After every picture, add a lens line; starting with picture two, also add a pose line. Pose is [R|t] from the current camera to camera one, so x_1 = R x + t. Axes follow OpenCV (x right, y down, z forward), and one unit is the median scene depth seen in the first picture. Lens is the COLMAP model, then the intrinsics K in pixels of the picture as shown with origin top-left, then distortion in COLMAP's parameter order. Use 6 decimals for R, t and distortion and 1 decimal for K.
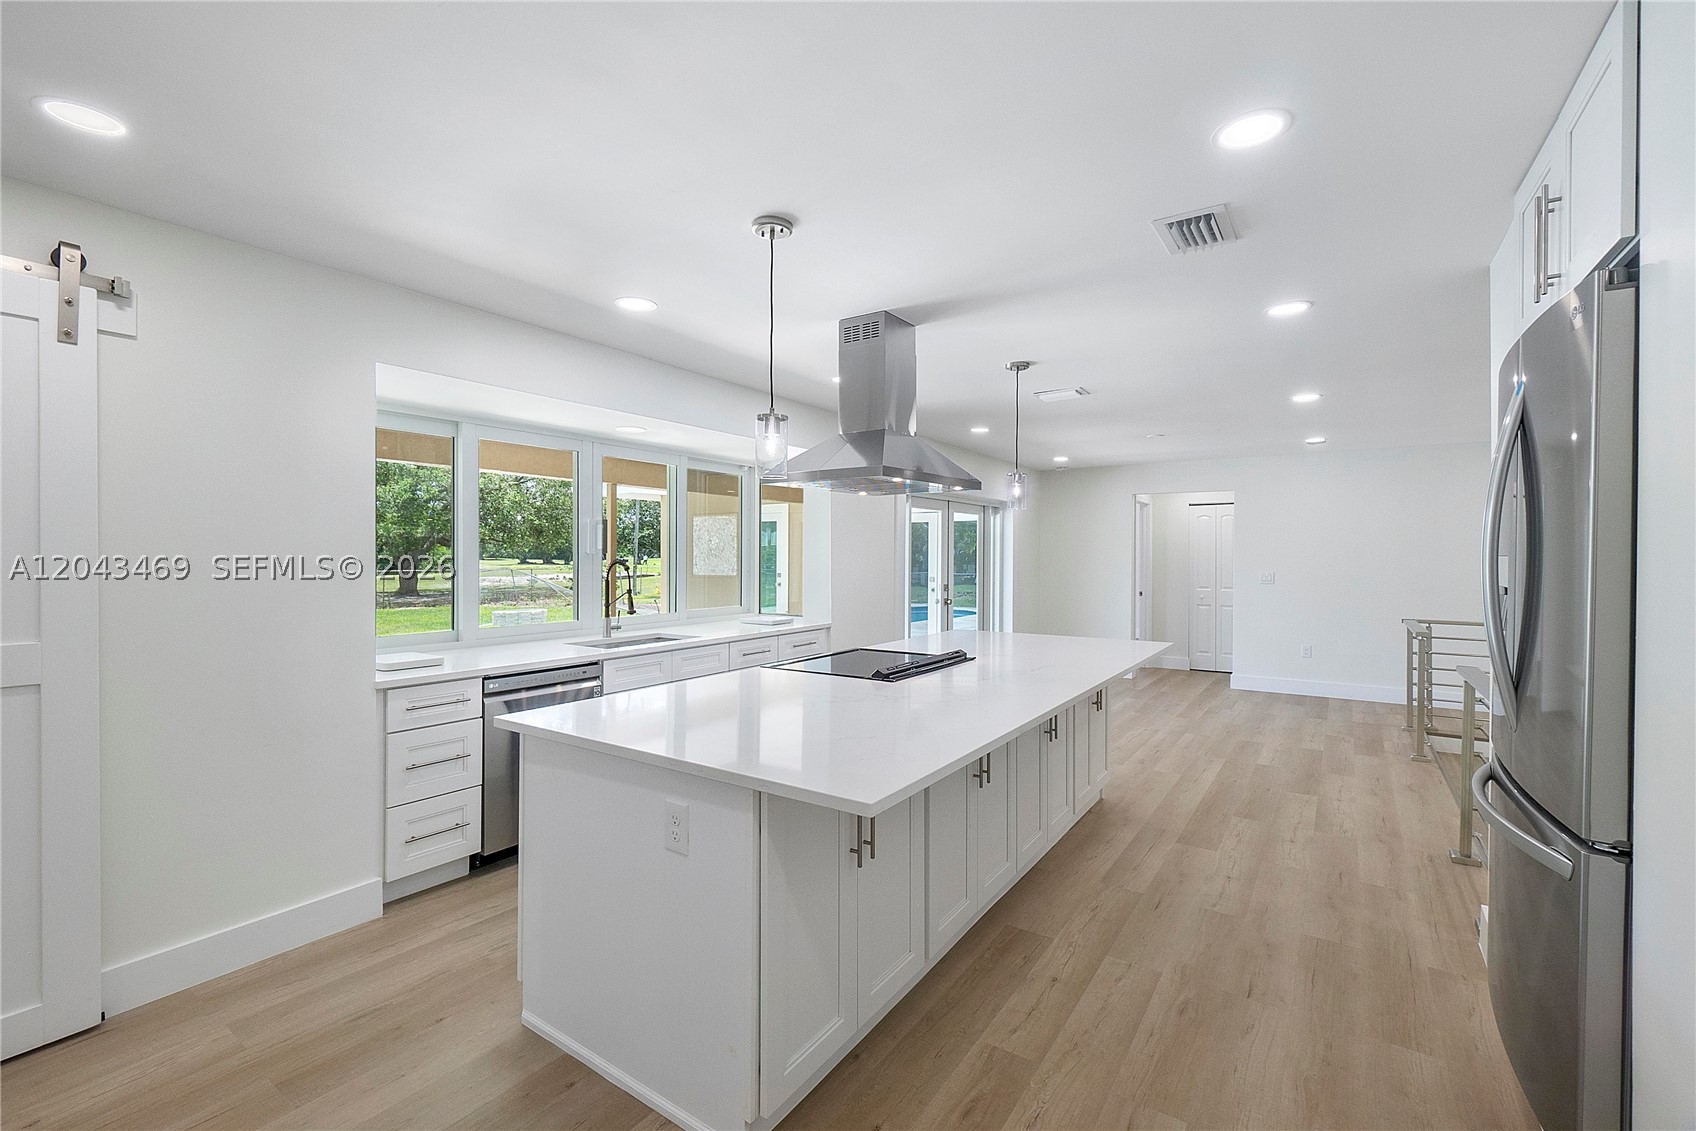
lens RADIAL K [[725.8, 0, 845.0], [0, 725.8, 561.7], [0, 0, 1]] dist [-0.003981, 0.000203]
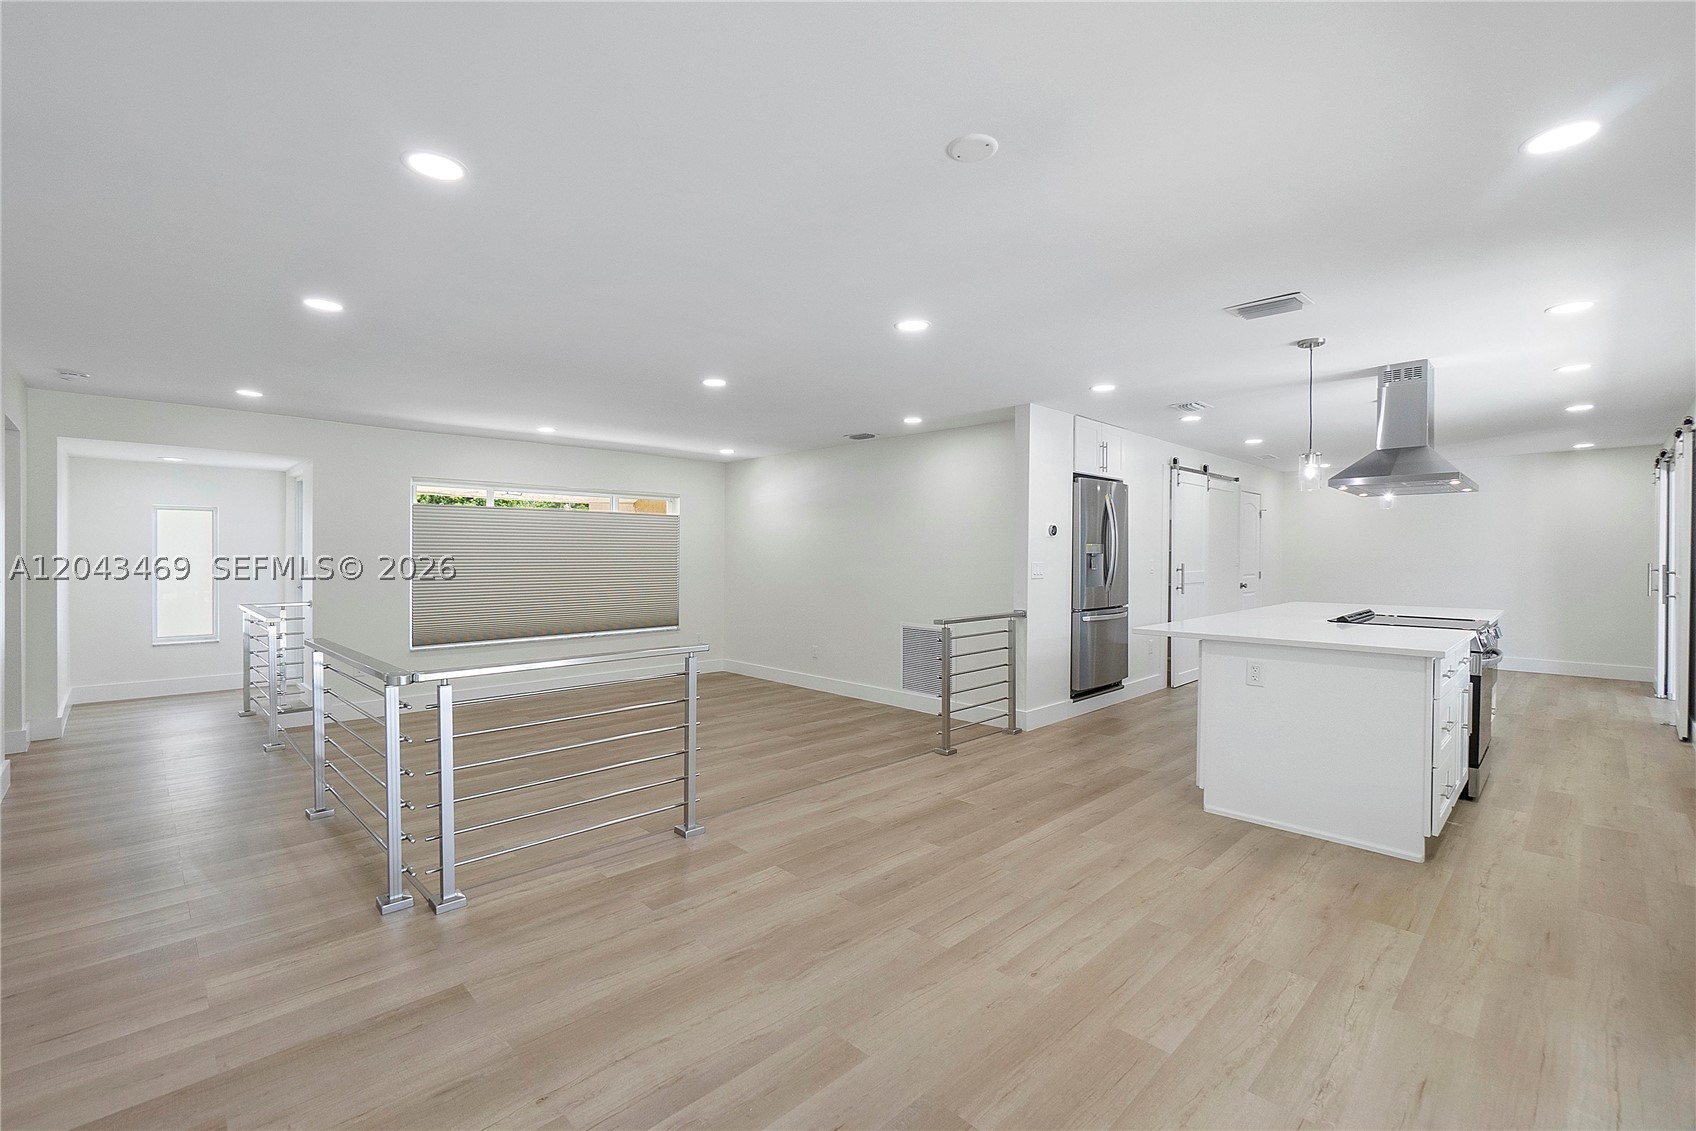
lens RADIAL K [[737.8, 0, 853.2], [0, 737.8, 564.6], [0, 0, 1]] dist [-0.003242, 0.000134]
pose [[-0.983051, -0.007721, 0.183167, 0.664690], [-0.003420, 0.999711, 0.023782, 0.006980], [-0.183298, 0.022752, -0.982794, 2.113489]]
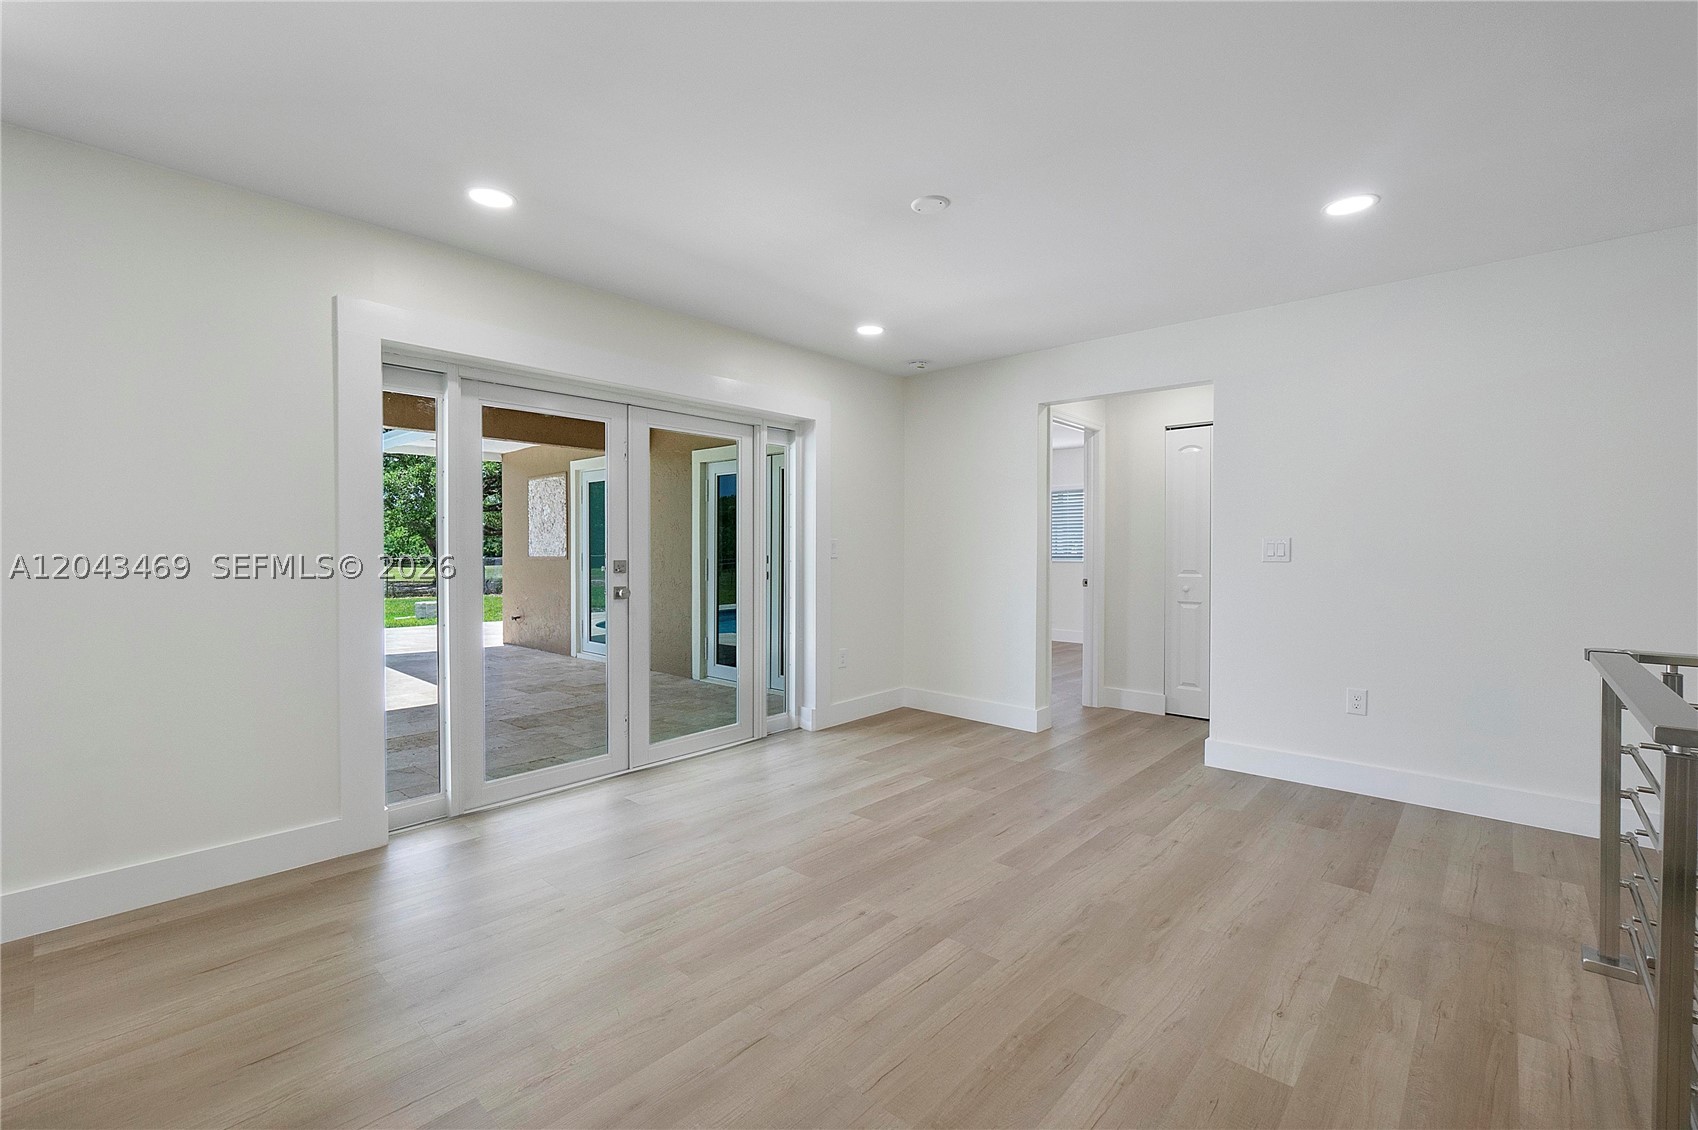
lens RADIAL K [[725.5, 0, 845.6], [0, 725.5, 556.6], [0, 0, 1]] dist [-0.002528, 0.000053]
pose [[0.990982, 0.001057, -0.133987, 0.694619], [-0.000773, 0.999997, 0.002174, 0.051626], [0.133989, -0.002051, 0.990981, 0.910066]]
